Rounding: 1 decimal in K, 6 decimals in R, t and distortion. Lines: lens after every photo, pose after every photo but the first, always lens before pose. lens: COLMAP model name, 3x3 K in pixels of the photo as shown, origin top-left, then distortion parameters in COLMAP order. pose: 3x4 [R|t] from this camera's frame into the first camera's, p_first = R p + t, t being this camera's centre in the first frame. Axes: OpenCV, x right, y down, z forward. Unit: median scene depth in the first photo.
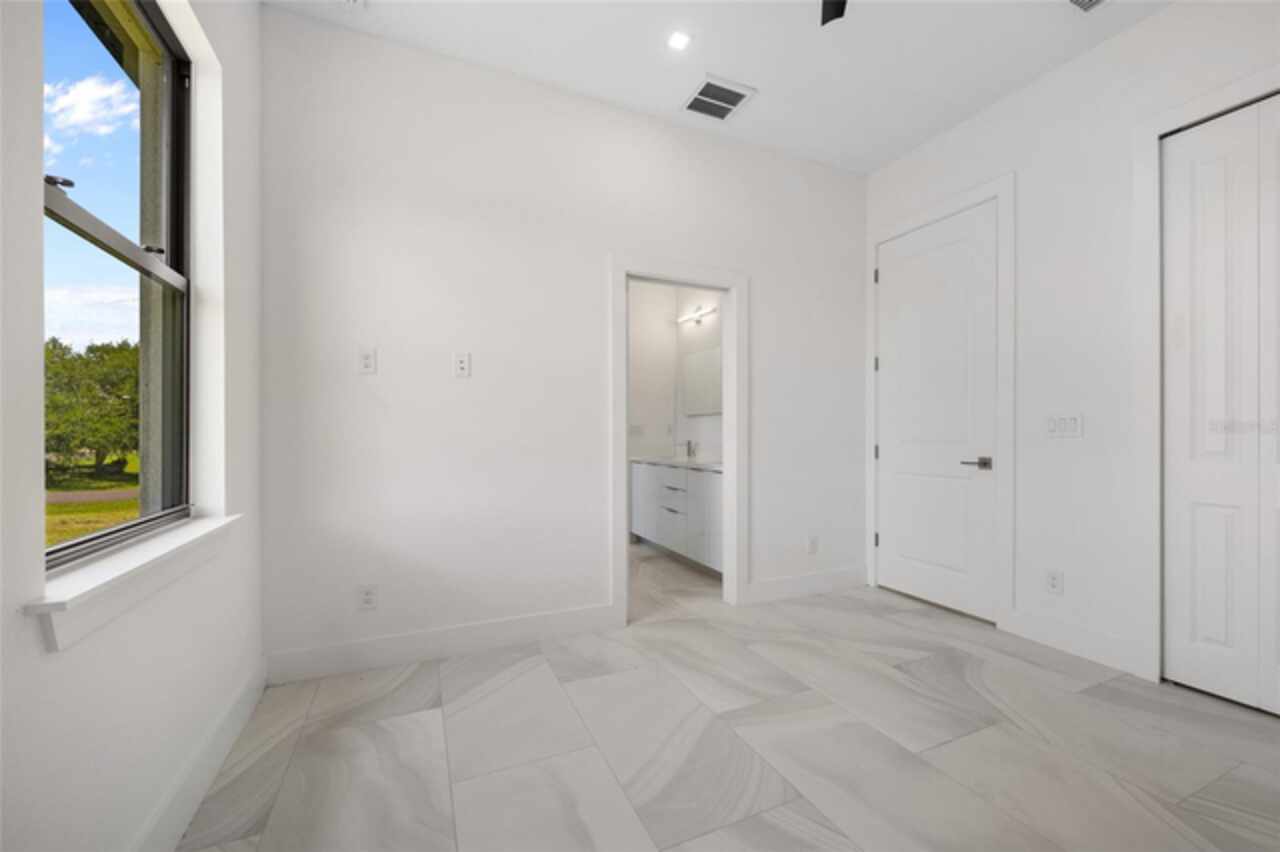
lens RADIAL K [[513.4, 0, 639.8], [0, 513.4, 425.0], [0, 0, 1]] dist [-0.003663, -0.000678]
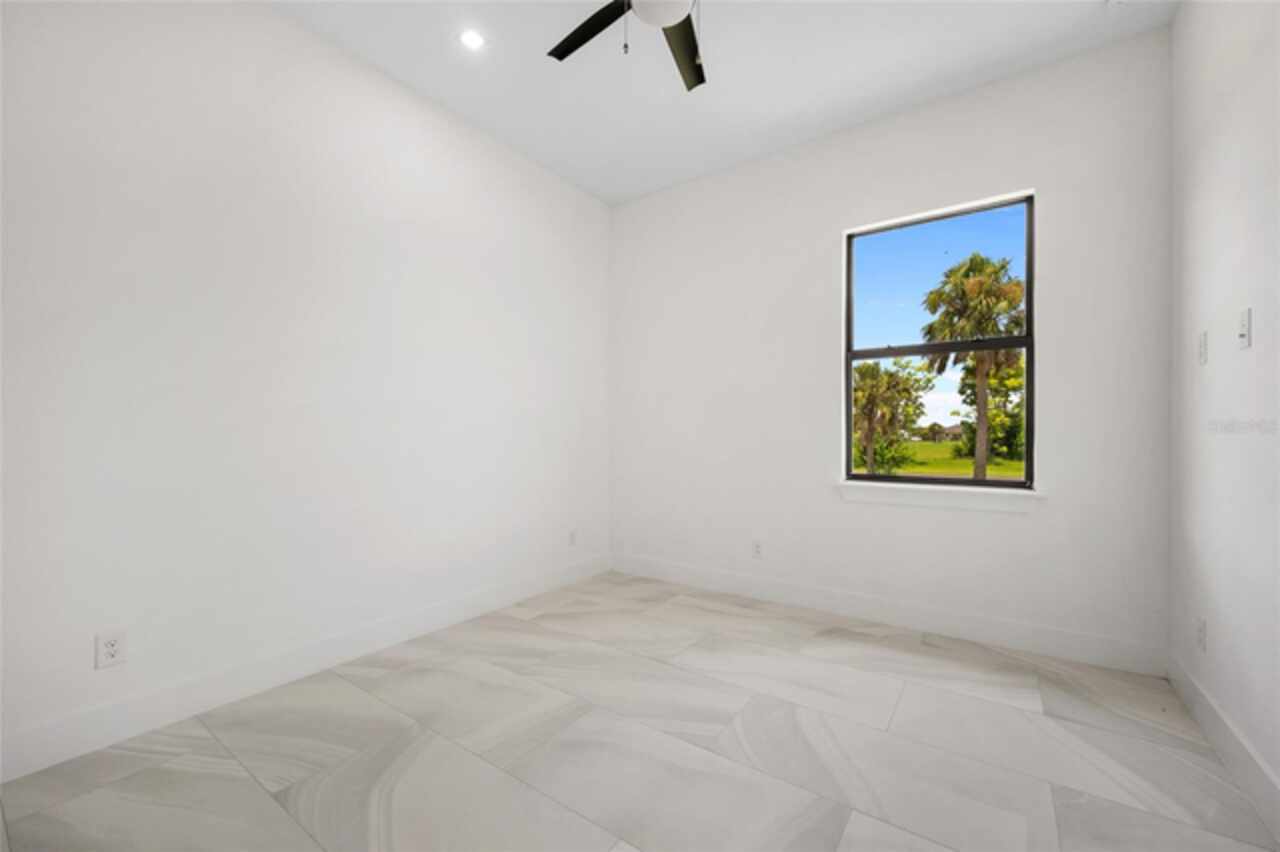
lens RADIAL K [[513.4, 0, 640.8], [0, 513.4, 439.3], [0, 0, 1]] dist [-0.003663, -0.000678]
pose [[-0.868529, -0.001697, -0.495635, 1.069945], [0.004371, 0.999929, -0.011084, 0.040998], [0.495619, -0.011793, -0.868460, 2.042848]]
